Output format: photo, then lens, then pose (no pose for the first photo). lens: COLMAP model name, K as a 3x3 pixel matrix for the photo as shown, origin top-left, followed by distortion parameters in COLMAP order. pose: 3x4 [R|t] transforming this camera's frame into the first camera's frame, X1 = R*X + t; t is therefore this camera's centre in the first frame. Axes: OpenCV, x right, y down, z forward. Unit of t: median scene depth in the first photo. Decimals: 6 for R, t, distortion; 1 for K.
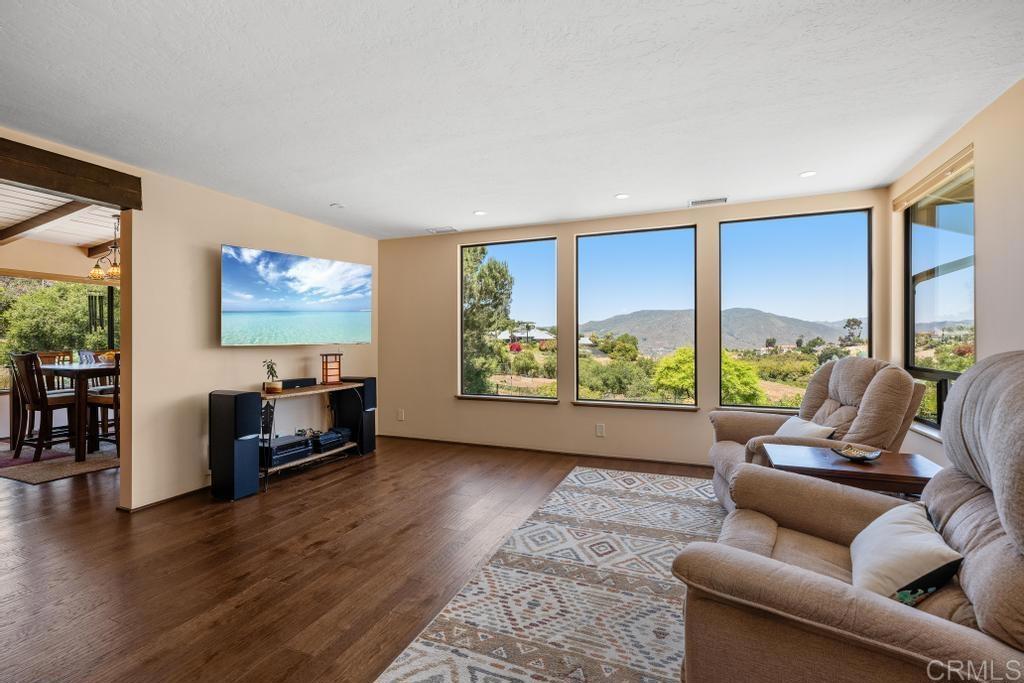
lens RADIAL K [[463.1, 0, 511.8], [0, 463.1, 334.6], [0, 0, 1]] dist [0.003942, -0.000177]
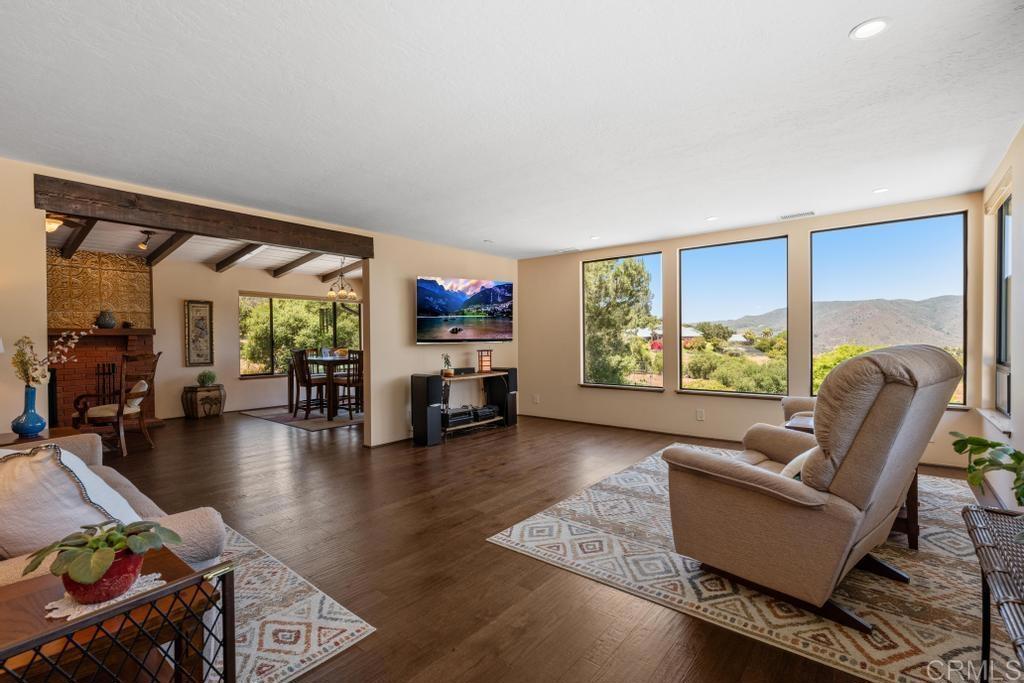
lens RADIAL K [[463.1, 0, 507.7], [0, 463.1, 344.5], [0, 0, 1]] dist [0.003942, -0.000177]
pose [[0.953702, -0.003249, -0.300735, 0.092360], [0.010822, 0.999665, 0.023520, -0.006063], [0.300558, -0.025685, 0.953418, -0.306797]]
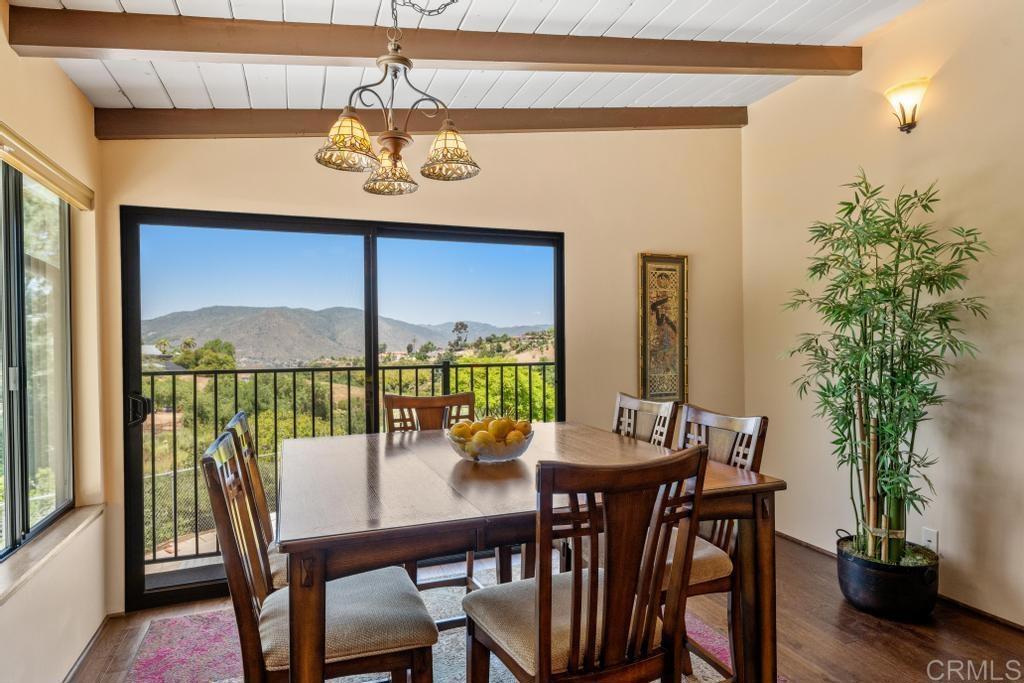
lens RADIAL K [[594.0, 0, 529.5], [0, 594.0, 348.2], [0, 0, 1]] dist [0.006790, 0.001595]
pose [[0.728249, -0.015164, 0.685145, -1.500571], [0.005392, 0.999851, 0.016398, -0.019771], [-0.685292, -0.008248, 0.728222, 0.956887]]
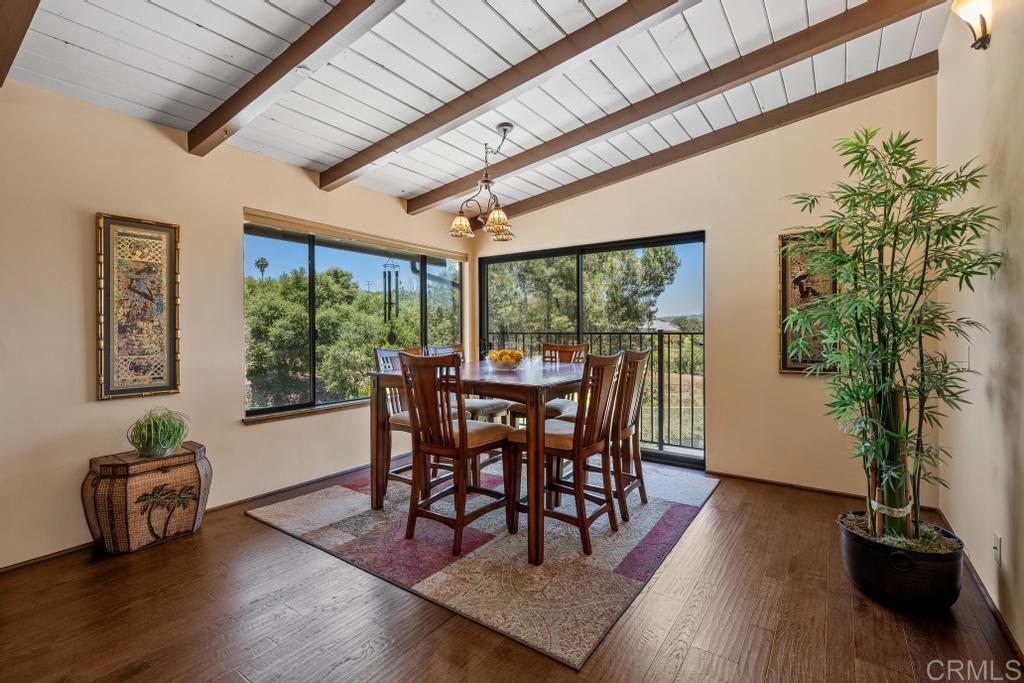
lens RADIAL K [[463.1, 0, 509.6], [0, 463.1, 331.8], [0, 0, 1]] dist [0.003942, -0.000177]
pose [[0.971787, -0.002242, -0.235851, -0.968351], [0.005081, 0.999922, 0.011431, 0.009966], [0.235807, -0.012307, 0.971722, 0.570839]]
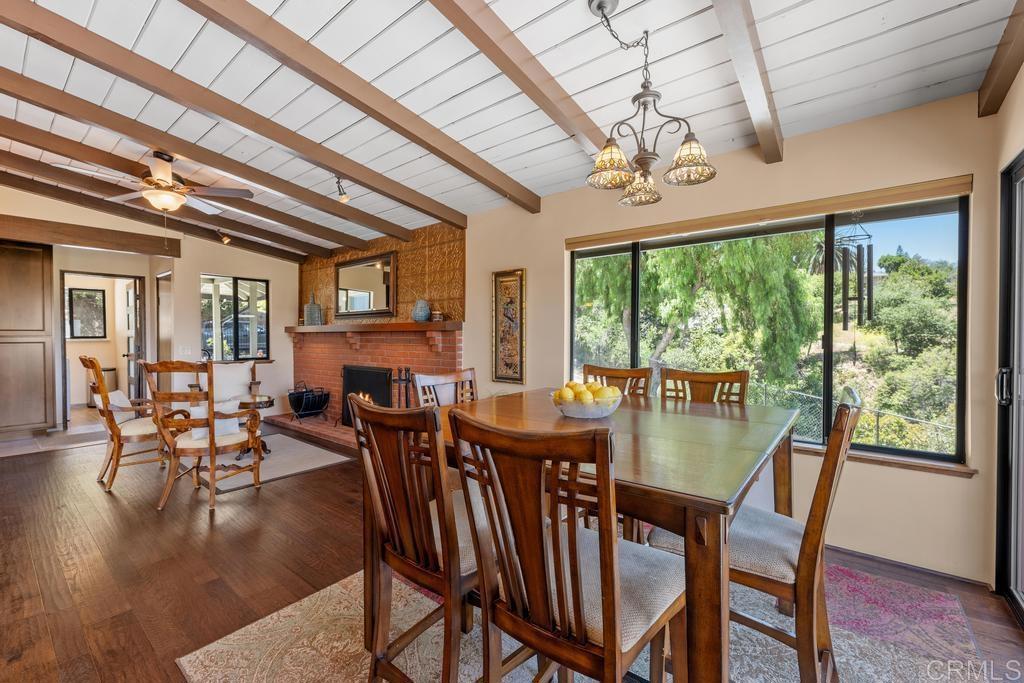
lens RADIAL K [[433.0, 0, 515.3], [0, 433.0, 337.0], [0, 0, 1]] dist [0.001864, 0.000016]
pose [[-0.275502, 0.012270, -0.961222, -0.693953], [0.016104, 0.999837, 0.008147, -0.004230], [0.961166, -0.013235, -0.275655, 1.409618]]
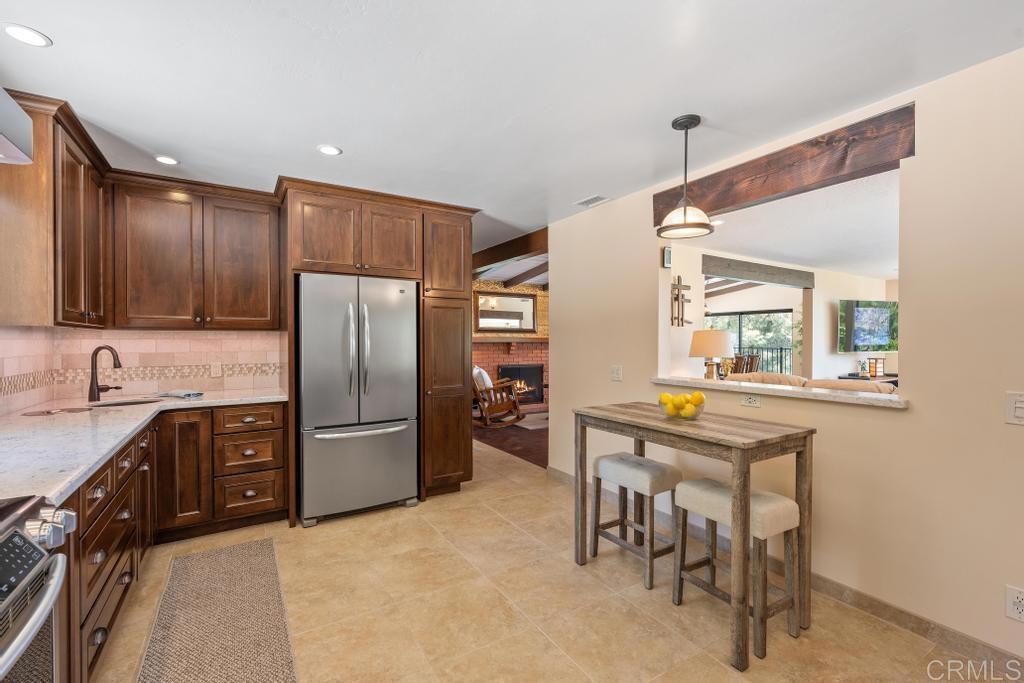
lens RADIAL K [[428.3, 0, 509.8], [0, 428.3, 340.6], [0, 0, 1]] dist [-0.001573, -0.000166]
pose [[0.805393, 0.003061, -0.592733, -0.637175], [0.002508, 0.999960, 0.008572, -0.044141], [0.592735, -0.008390, 0.805354, -1.162829]]
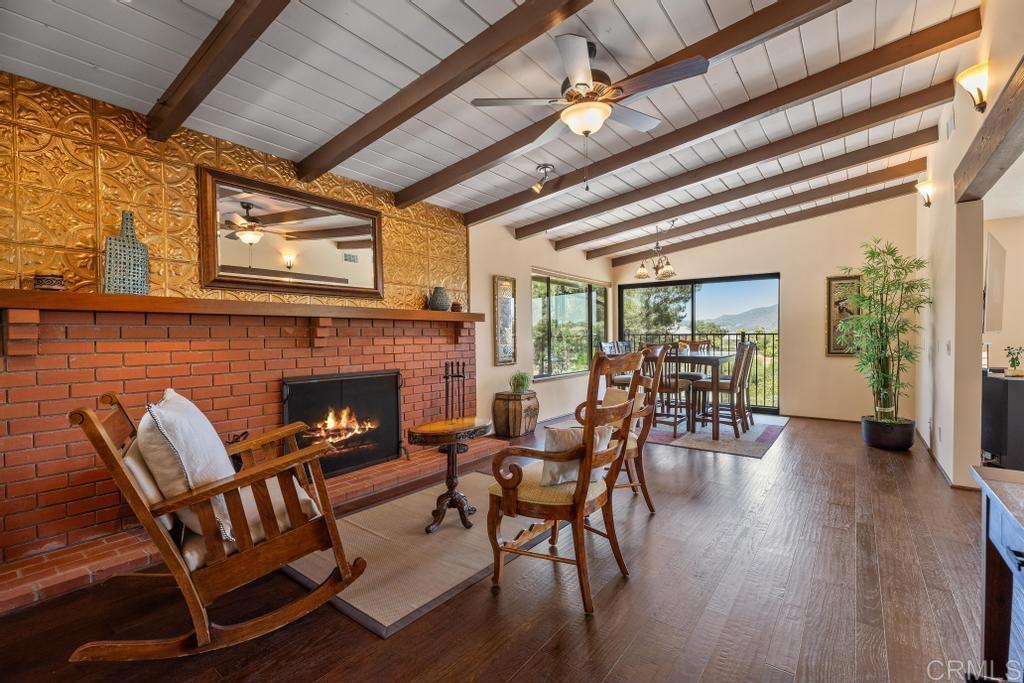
lens RADIAL K [[463.1, 0, 505.6], [0, 463.1, 346.3], [0, 0, 1]] dist [0.003942, -0.000177]
pose [[0.962648, 0.001407, -0.270751, -1.288738], [0.007466, 0.999468, 0.031736, 0.012058], [0.270652, -0.032572, 0.962126, -0.227924]]
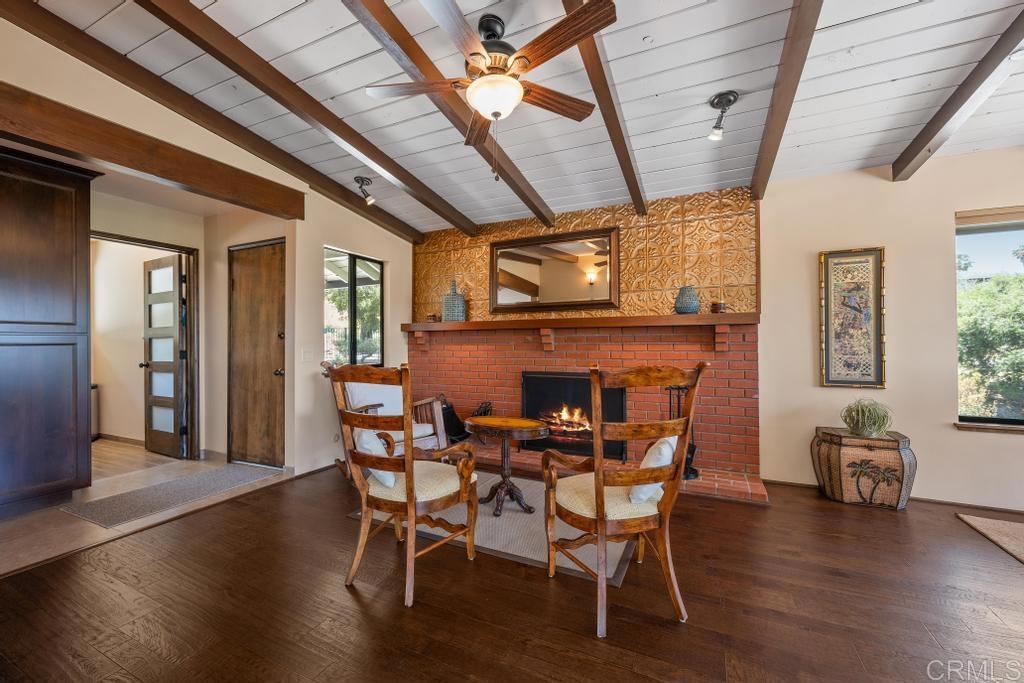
lens RADIAL K [[423.2, 0, 511.9], [0, 423.2, 338.0], [0, 0, 1]] dist [0.000733, 0.000404]
pose [[-0.045200, -0.004656, -0.998967, -0.828064], [0.018456, 0.999815, -0.005495, 0.009132], [0.998807, -0.018685, -0.045105, 0.501305]]
